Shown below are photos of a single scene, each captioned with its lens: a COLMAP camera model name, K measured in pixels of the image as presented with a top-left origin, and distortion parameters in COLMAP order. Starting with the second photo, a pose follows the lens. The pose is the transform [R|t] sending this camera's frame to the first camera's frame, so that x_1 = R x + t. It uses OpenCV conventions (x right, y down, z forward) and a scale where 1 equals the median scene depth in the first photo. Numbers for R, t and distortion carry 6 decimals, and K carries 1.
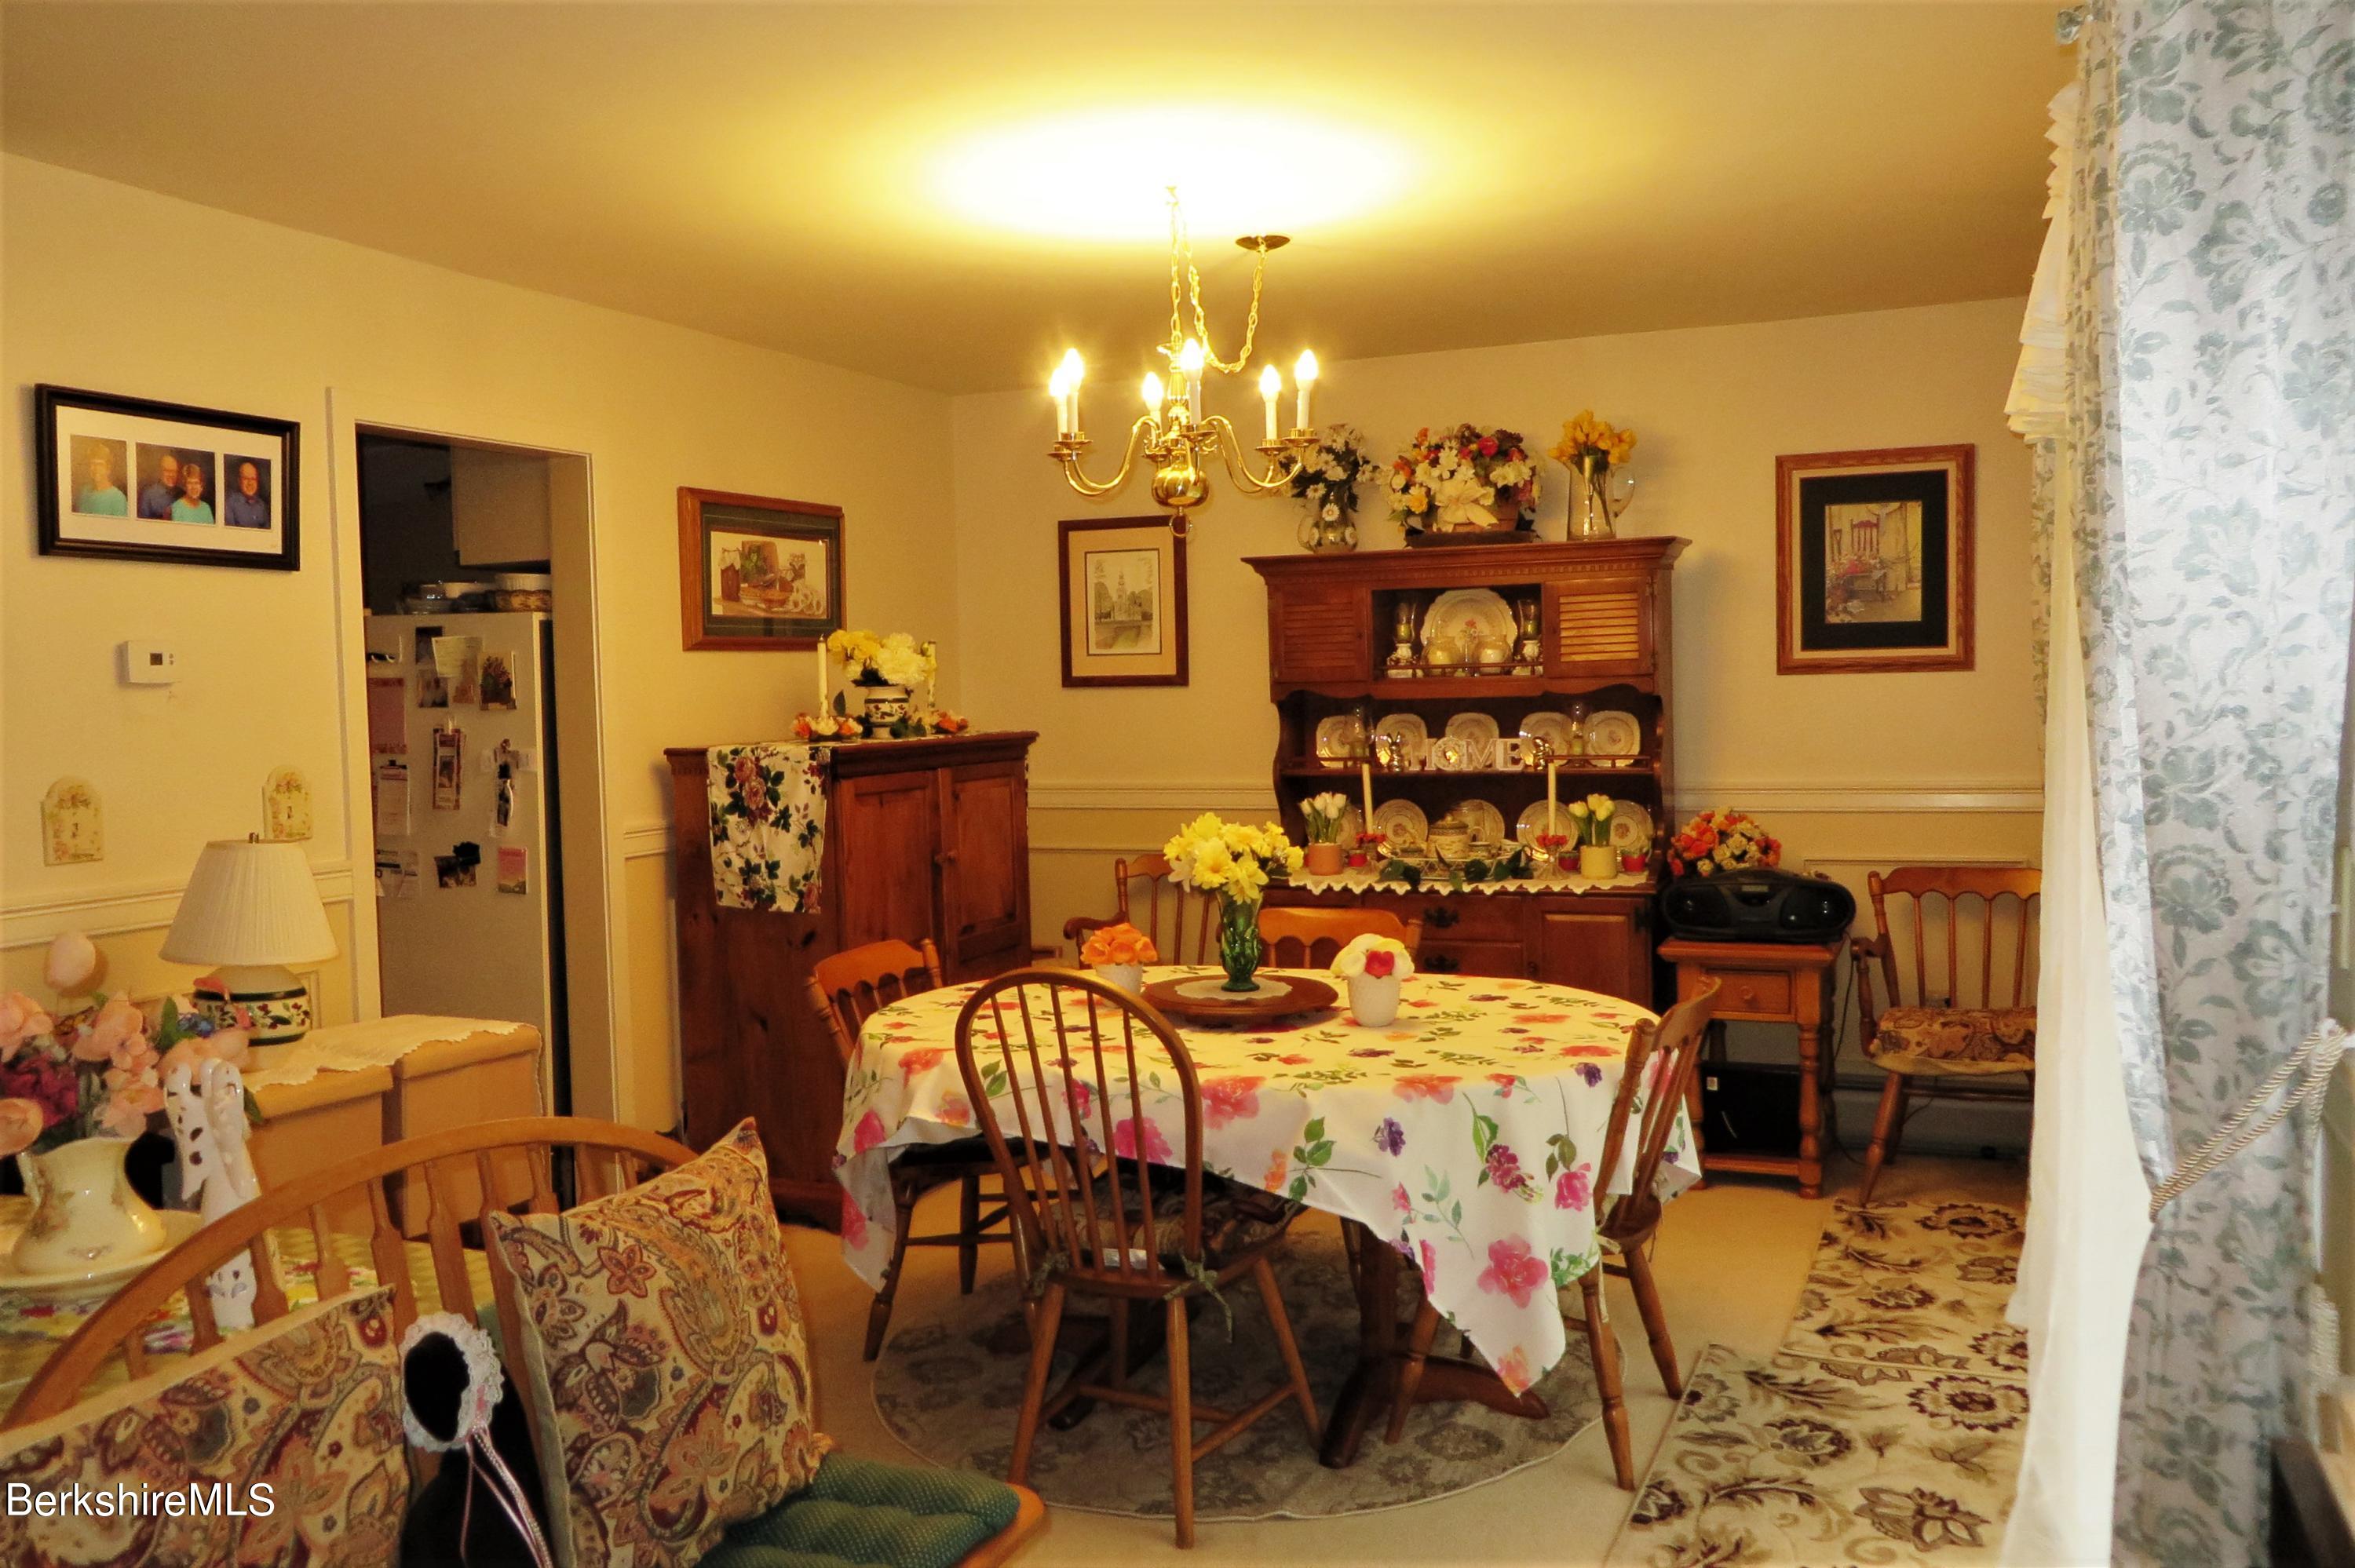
lens RADIAL K [[1757.9, 0, 1181.7], [0, 1757.9, 783.6], [0, 0, 1]] dist [-0.014131, 0.008079]
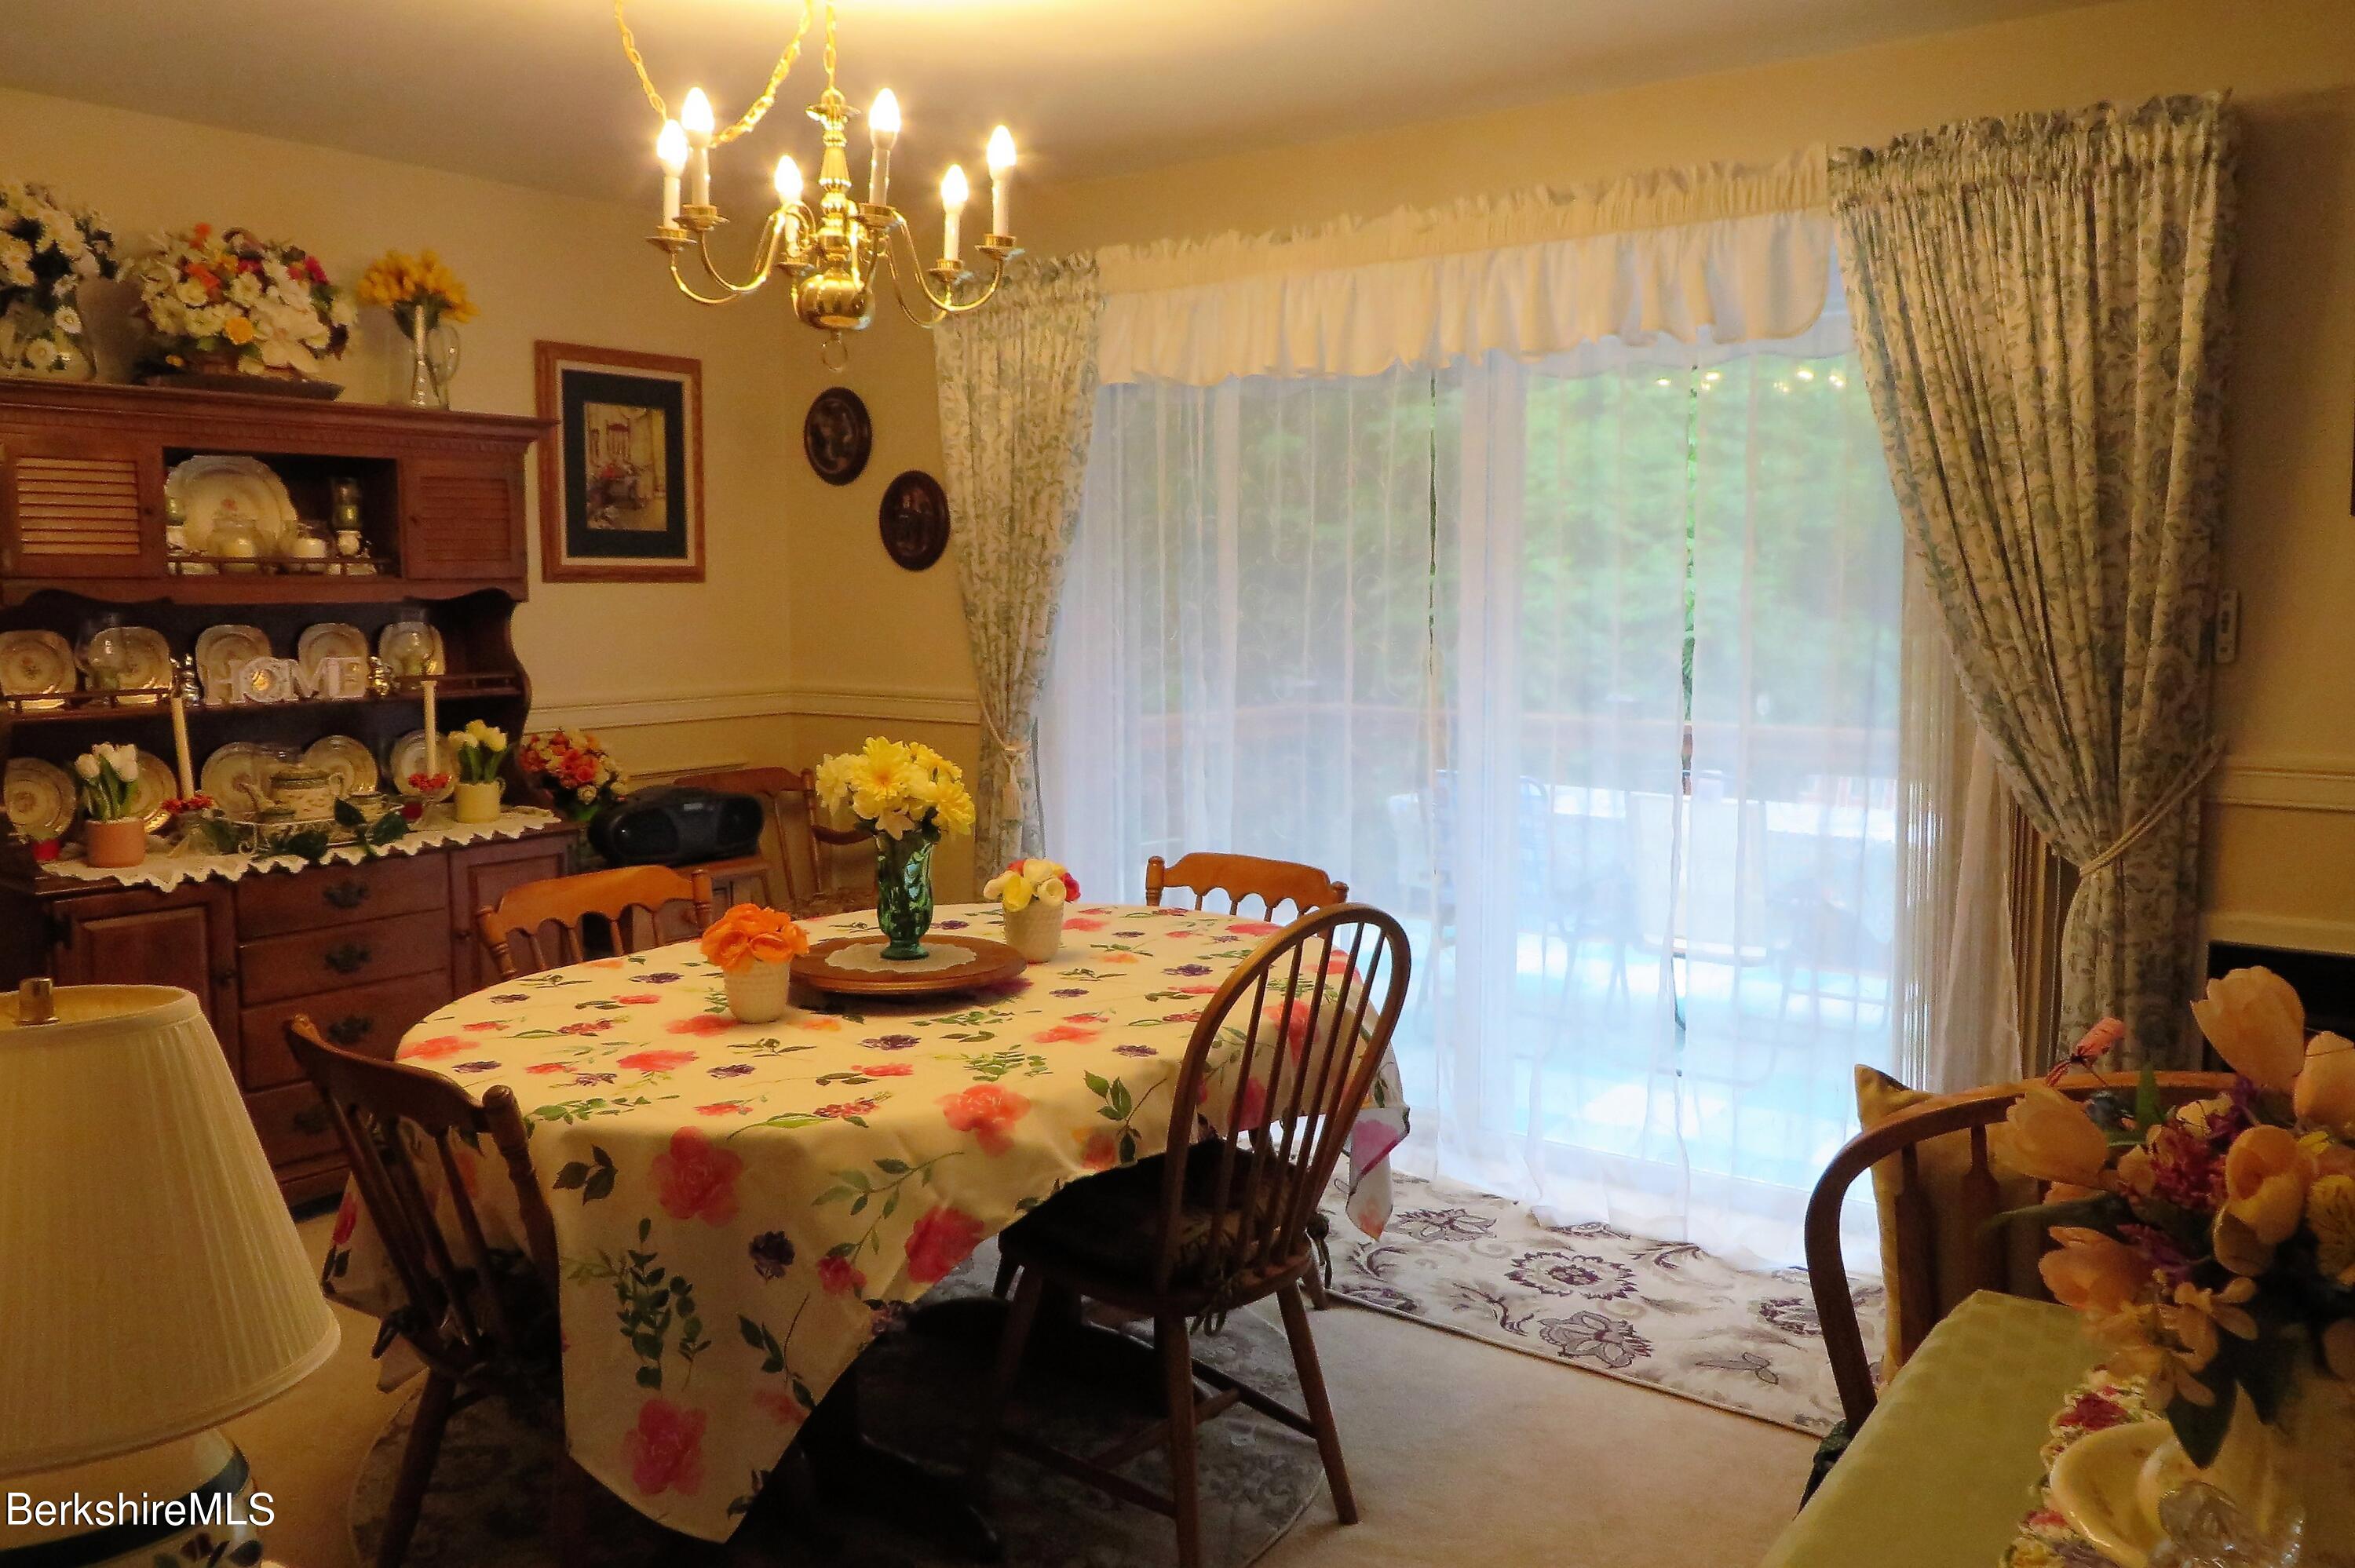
lens RADIAL K [[1752.5, 0, 1149.9], [0, 1752.5, 787.6], [0, 0, 1]] dist [-0.004518, 0.001670]
pose [[0.281186, -0.089640, 0.955458, -0.471422], [0.050743, 0.995624, 0.078475, -0.011205], [-0.958311, 0.026417, 0.284504, 0.454933]]
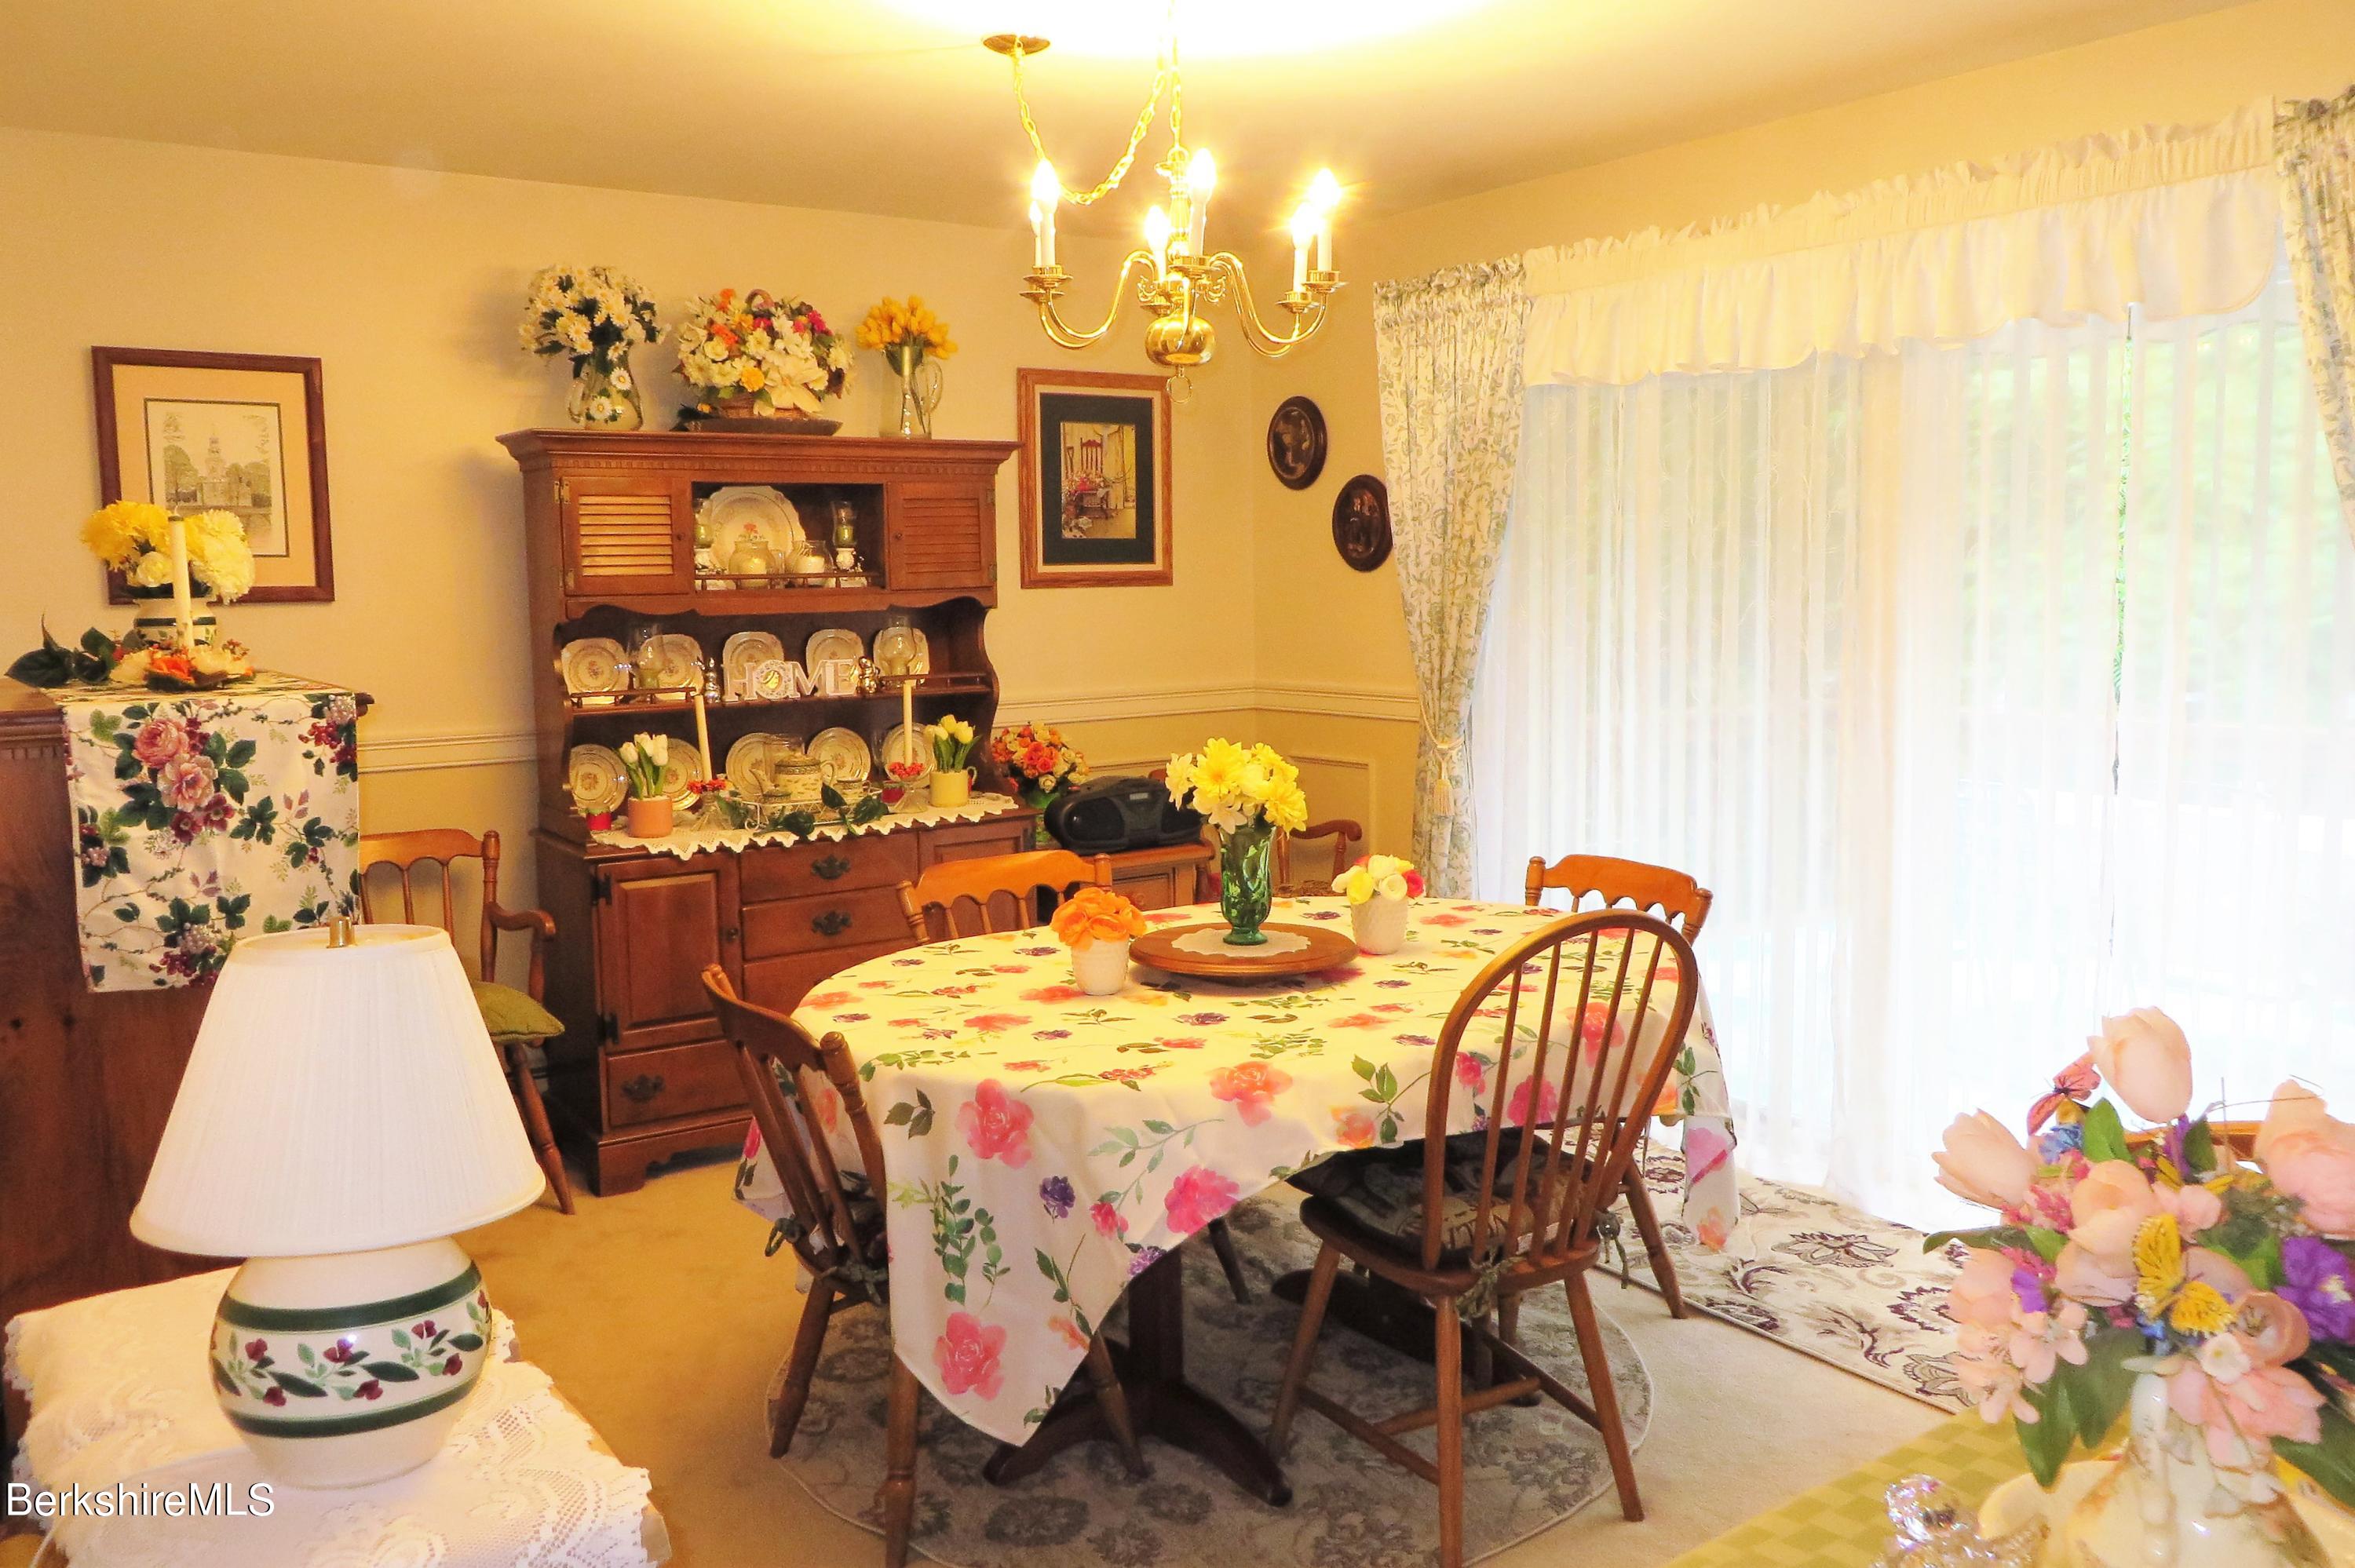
lens RADIAL K [[1784.7, 0, 1177.5], [0, 1784.7, 784.0], [0, 0, 1]] dist [-0.008664, -0.009069]
pose [[0.559559, -0.084020, 0.824521, -0.477812], [0.052904, 0.996440, 0.065636, -0.013248], [-0.827100, 0.006894, 0.562012, 0.366745]]
